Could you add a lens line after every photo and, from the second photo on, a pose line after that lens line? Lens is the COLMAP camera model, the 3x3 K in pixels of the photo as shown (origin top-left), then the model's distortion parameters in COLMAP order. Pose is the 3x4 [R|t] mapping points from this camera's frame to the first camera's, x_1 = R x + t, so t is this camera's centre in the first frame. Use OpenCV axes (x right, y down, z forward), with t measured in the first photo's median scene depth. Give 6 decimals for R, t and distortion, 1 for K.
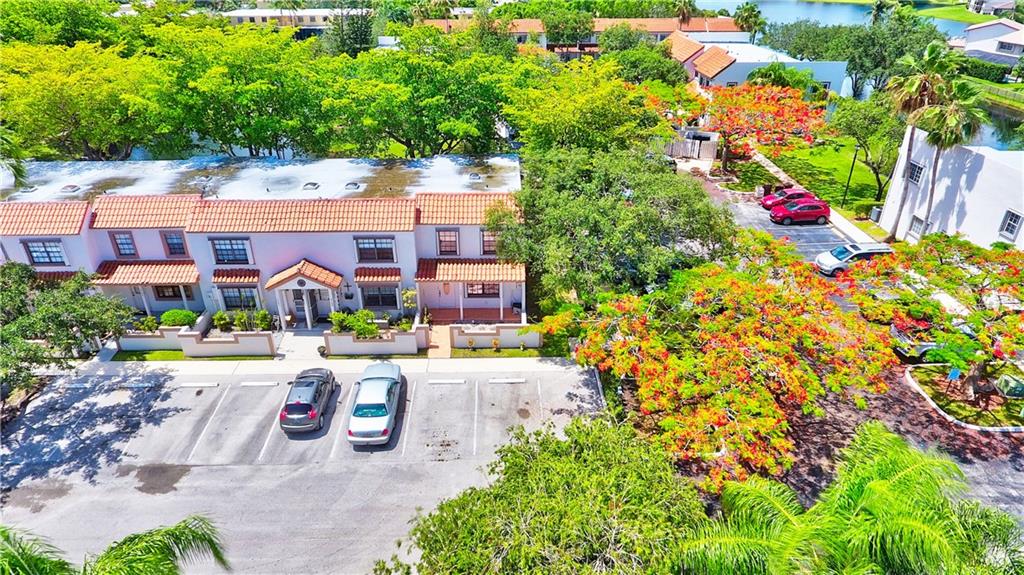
lens RADIAL K [[618.2, 0, 512.0], [0, 618.2, 287.5], [0, 0, 1]] dist [0.000743, 0.000190]
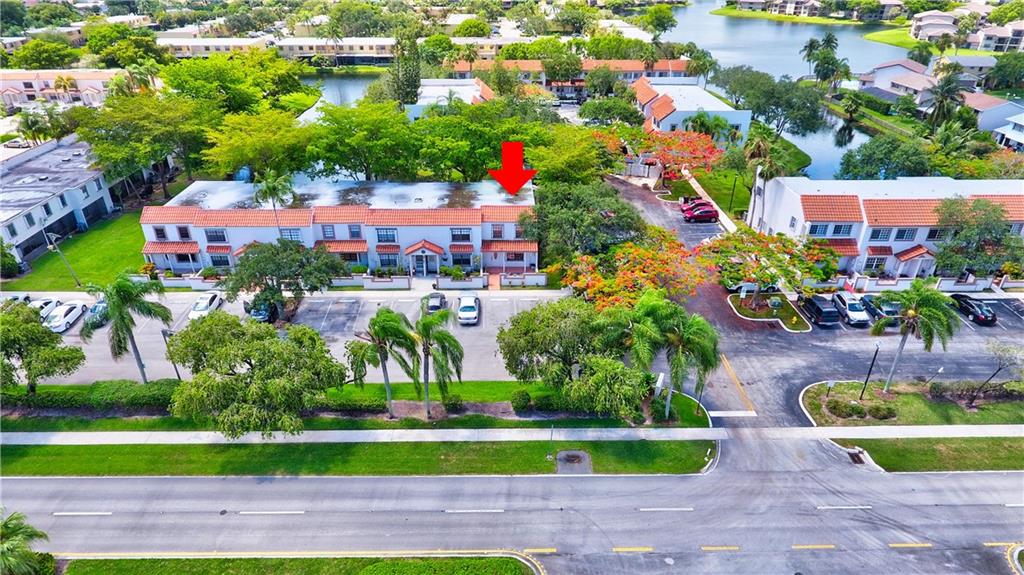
lens RADIAL K [[618.2, 0, 512.0], [0, 618.2, 287.5], [0, 0, 1]] dist [0.000743, 0.000190]
pose [[0.999961, 0.003300, 0.008147, -0.071442], [-0.003391, 0.999931, 0.011203, 0.076882], [-0.008110, -0.011231, 0.999904, -0.891569]]
